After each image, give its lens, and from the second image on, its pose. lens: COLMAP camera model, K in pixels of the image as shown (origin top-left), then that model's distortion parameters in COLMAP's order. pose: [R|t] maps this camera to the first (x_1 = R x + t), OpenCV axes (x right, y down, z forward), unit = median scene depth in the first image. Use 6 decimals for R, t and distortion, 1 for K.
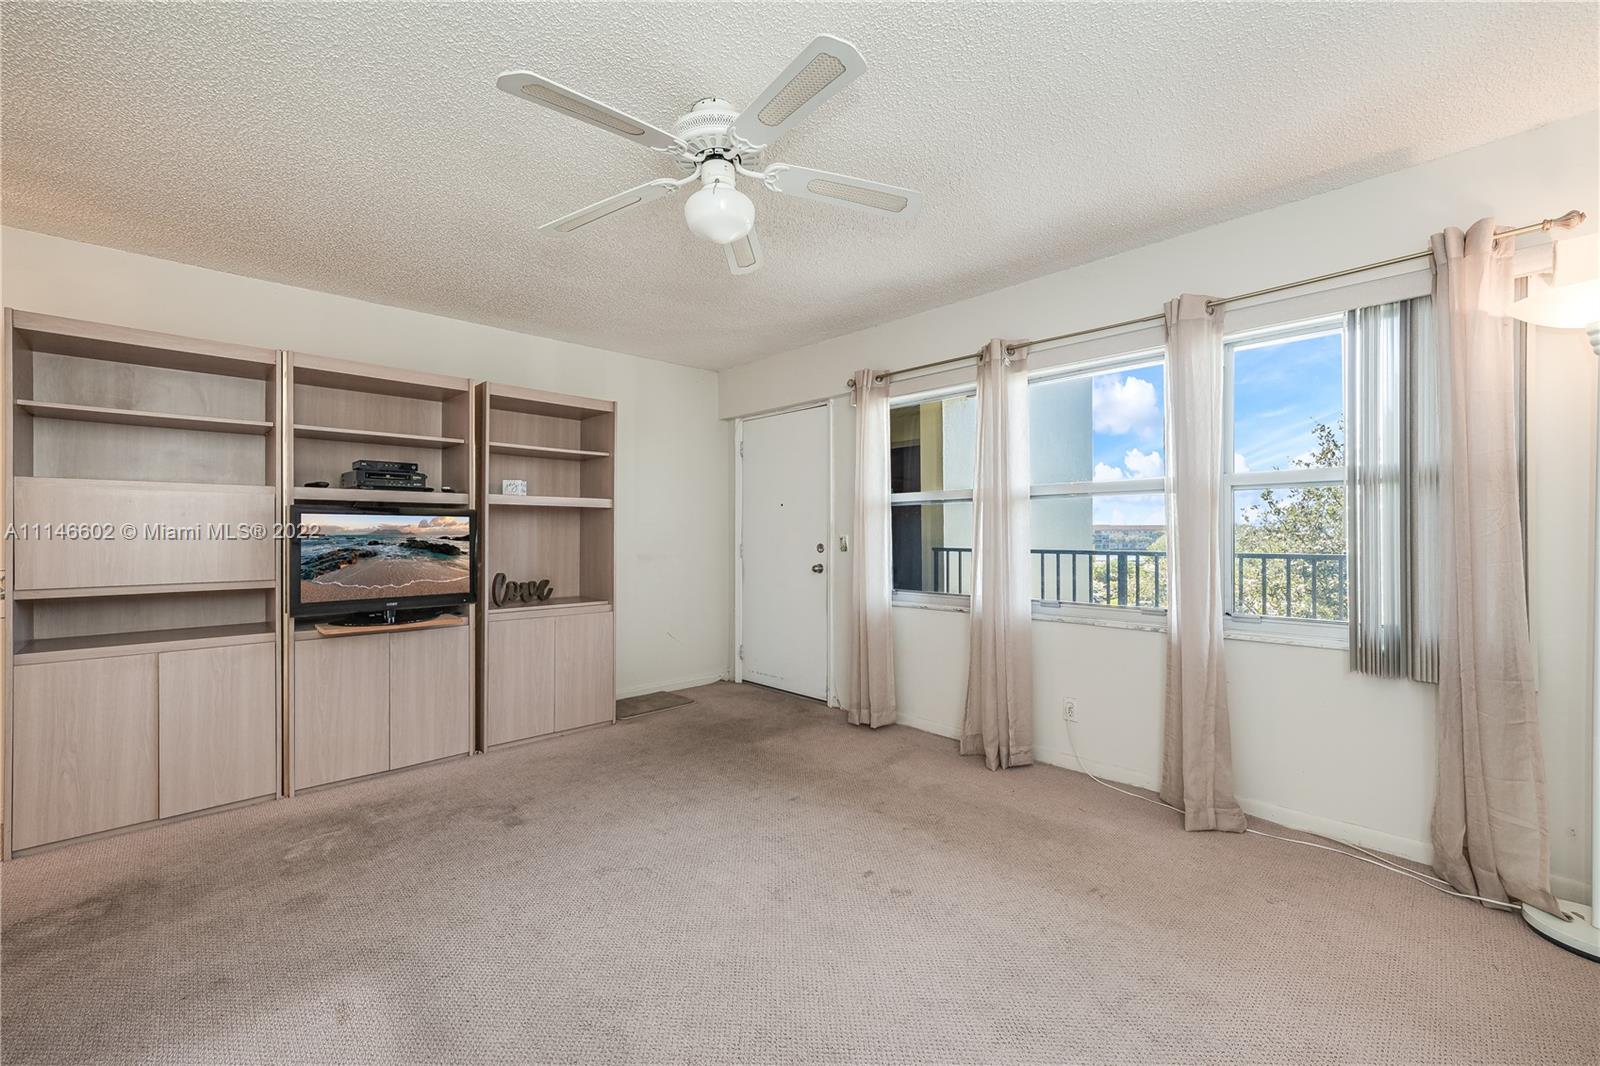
lens RADIAL K [[645.5, 0, 800.8], [0, 645.5, 529.1], [0, 0, 1]] dist [-0.001216, 0.000327]
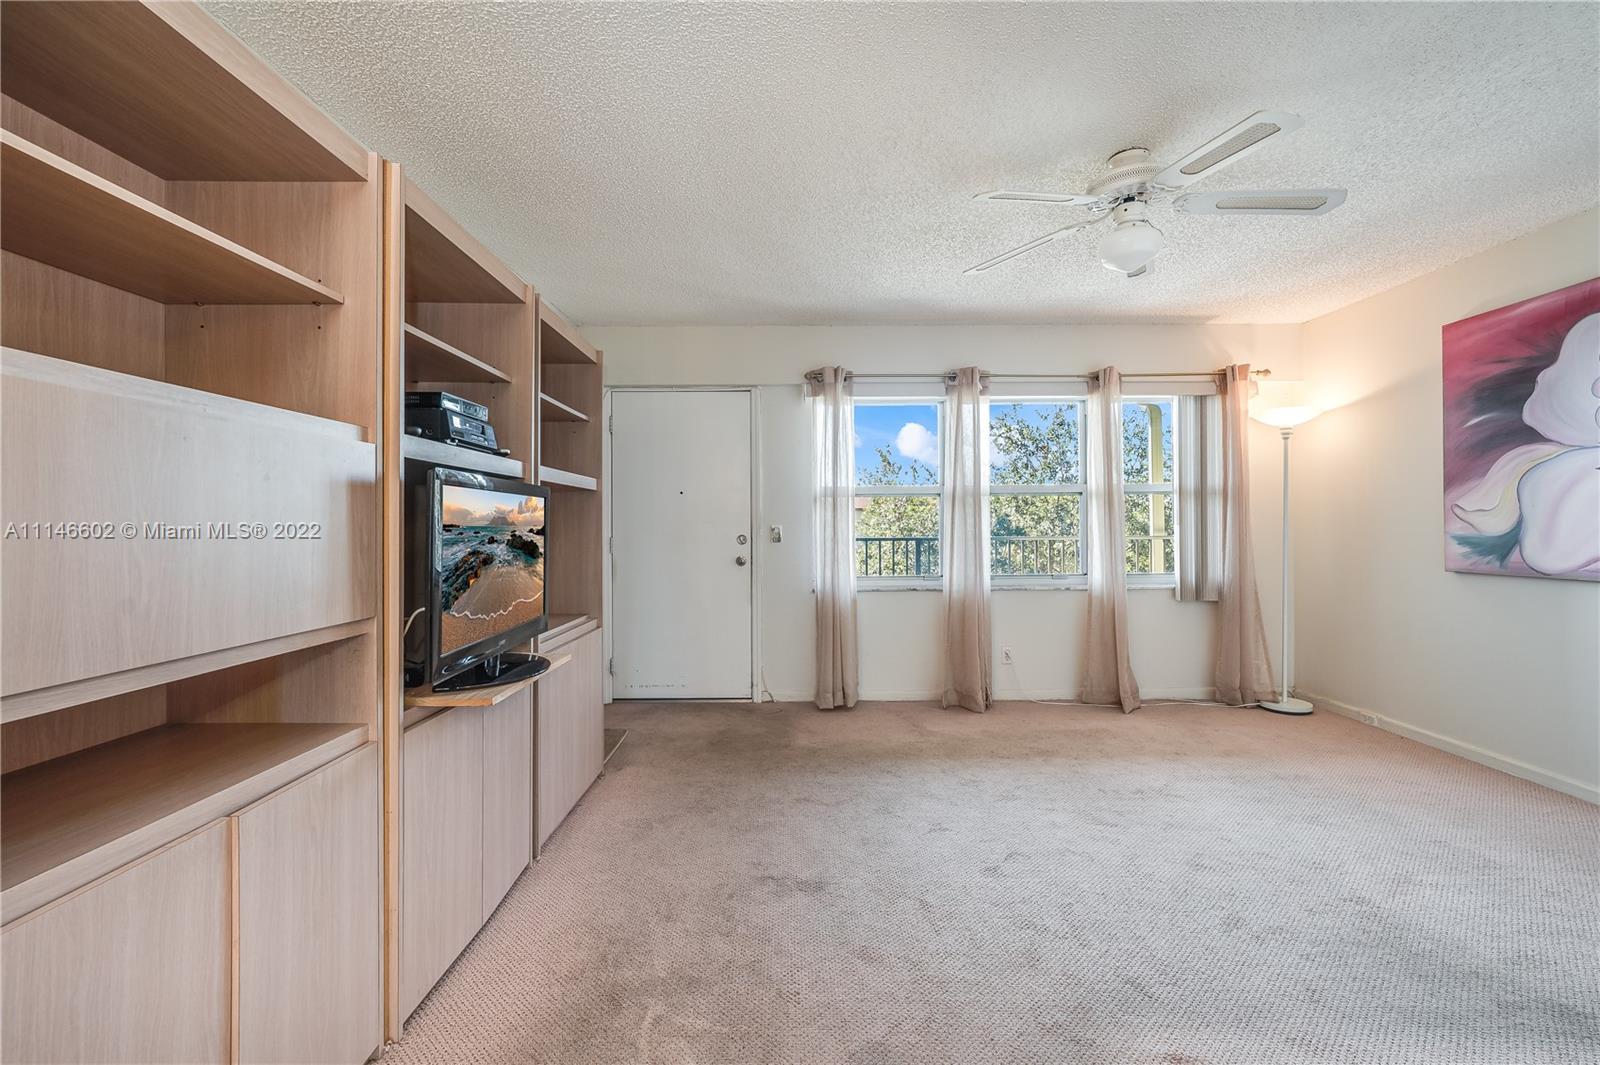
lens RADIAL K [[651.1, 0, 799.8], [0, 651.1, 528.6], [0, 0, 1]] dist [-0.001223, -0.000098]
pose [[0.695135, -0.006624, 0.718848, -0.789628], [0.000064, 0.999958, 0.009152, 0.005304], [-0.718879, -0.006316, 0.695107, 0.351510]]
